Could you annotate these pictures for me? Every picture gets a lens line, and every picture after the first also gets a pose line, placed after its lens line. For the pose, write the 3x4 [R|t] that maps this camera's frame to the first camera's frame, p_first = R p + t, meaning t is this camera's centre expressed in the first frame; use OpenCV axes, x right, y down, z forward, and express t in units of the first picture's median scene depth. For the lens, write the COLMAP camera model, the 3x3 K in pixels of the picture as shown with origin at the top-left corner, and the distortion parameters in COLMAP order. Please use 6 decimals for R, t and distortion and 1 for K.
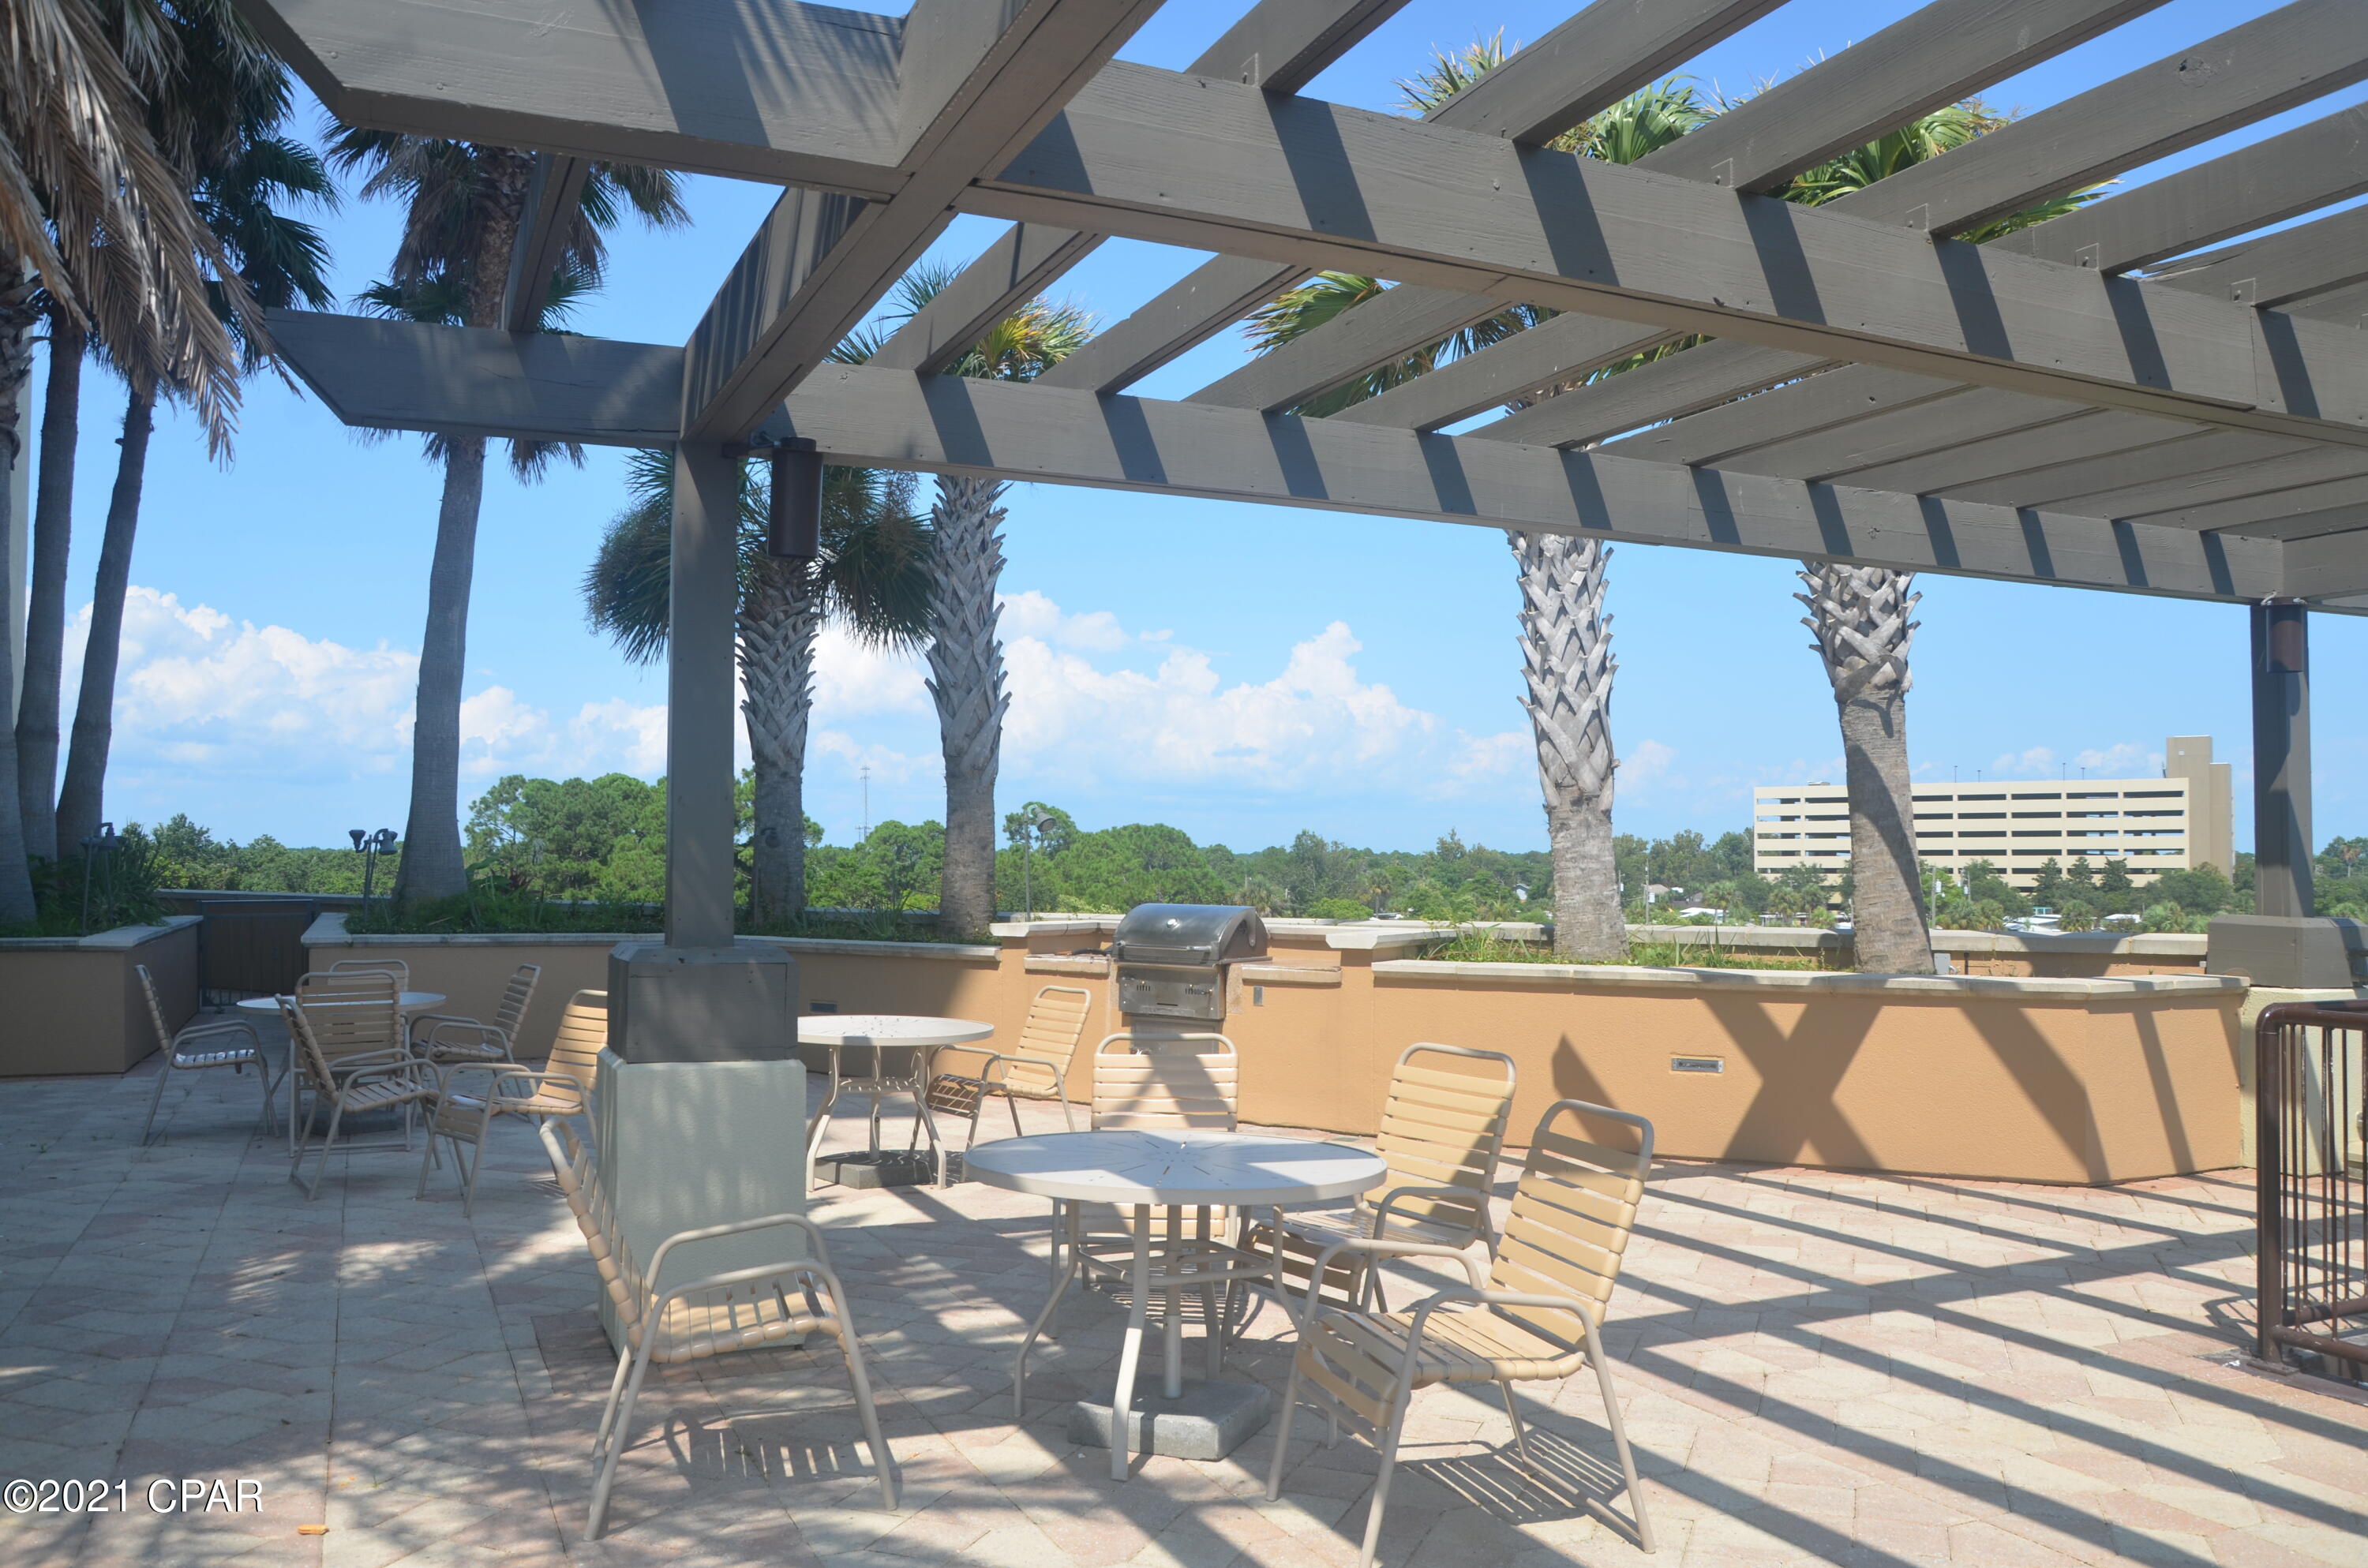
lens RADIAL K [[1868.4, 0, 1184.0], [0, 1868.4, 784.0], [0, 0, 1]] dist [-0.129941, 0.097665]
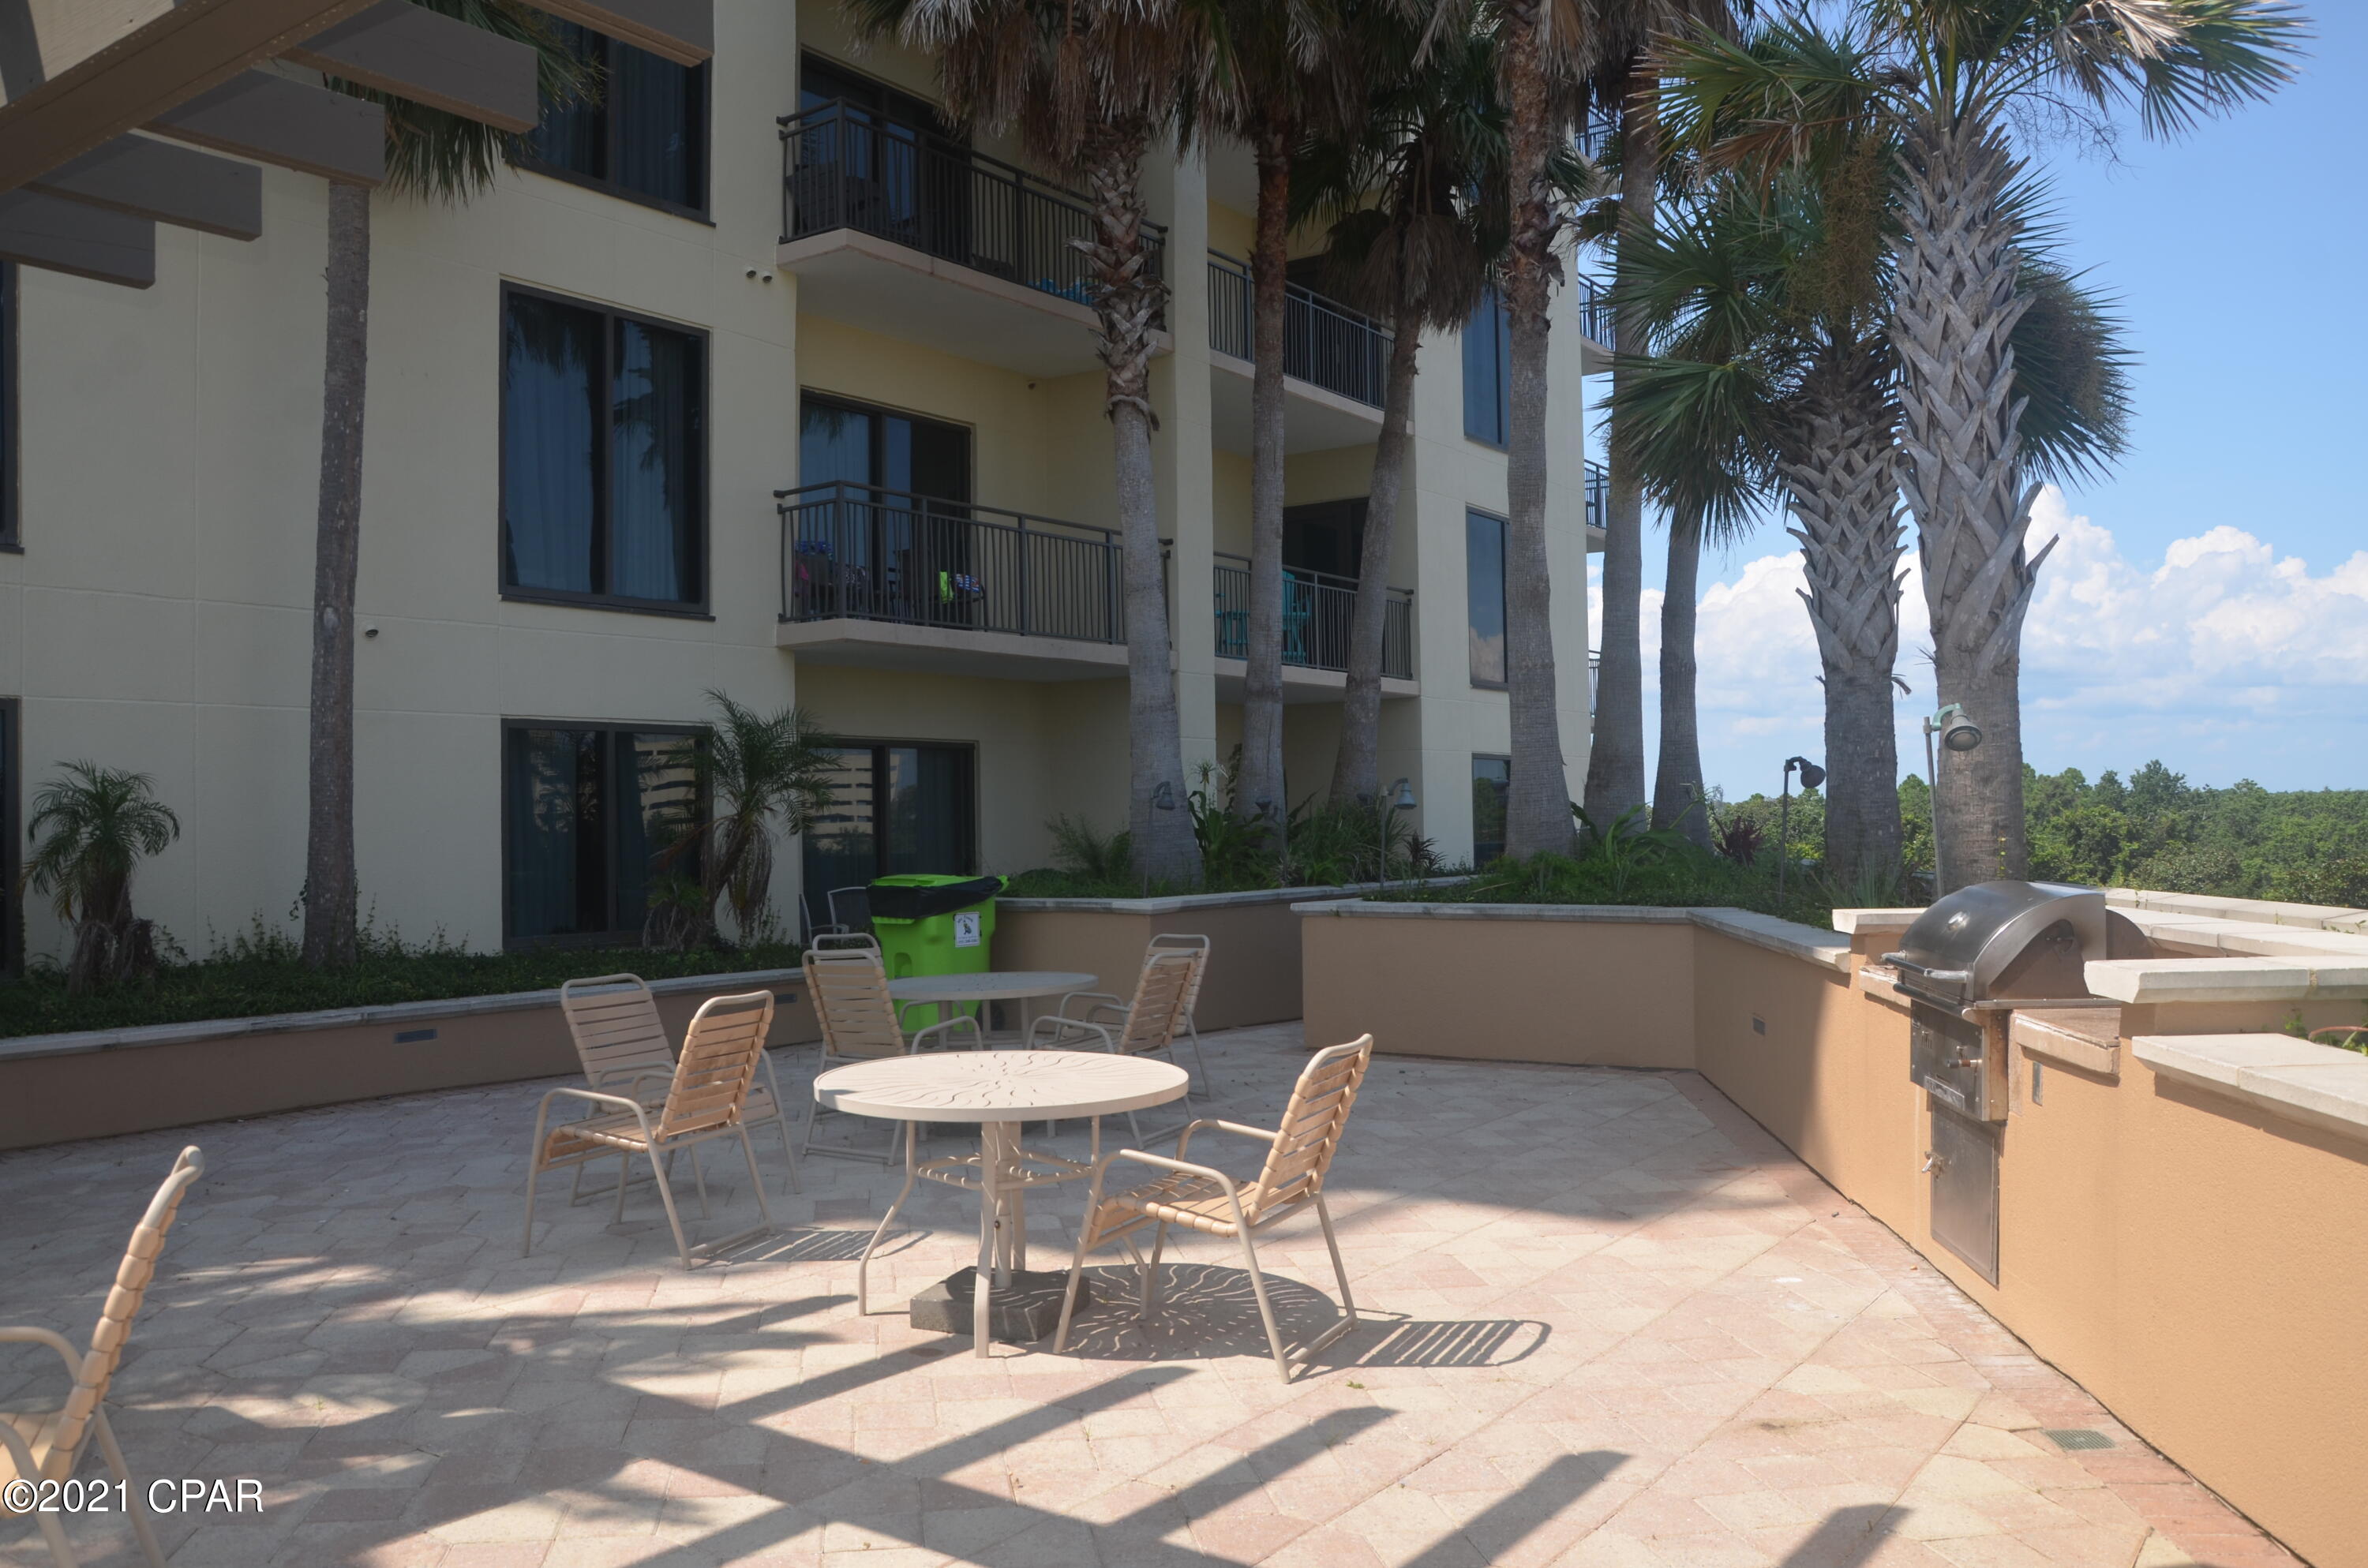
lens RADIAL K [[1868.4, 0, 1184.0], [0, 1868.4, 784.0], [0, 0, 1]] dist [-0.129941, 0.097665]
pose [[0.495414, -0.024535, -0.868310, 0.255966], [0.050201, 0.998739, 0.000422, 0.020287], [0.867205, -0.043799, 0.496021, 0.445022]]
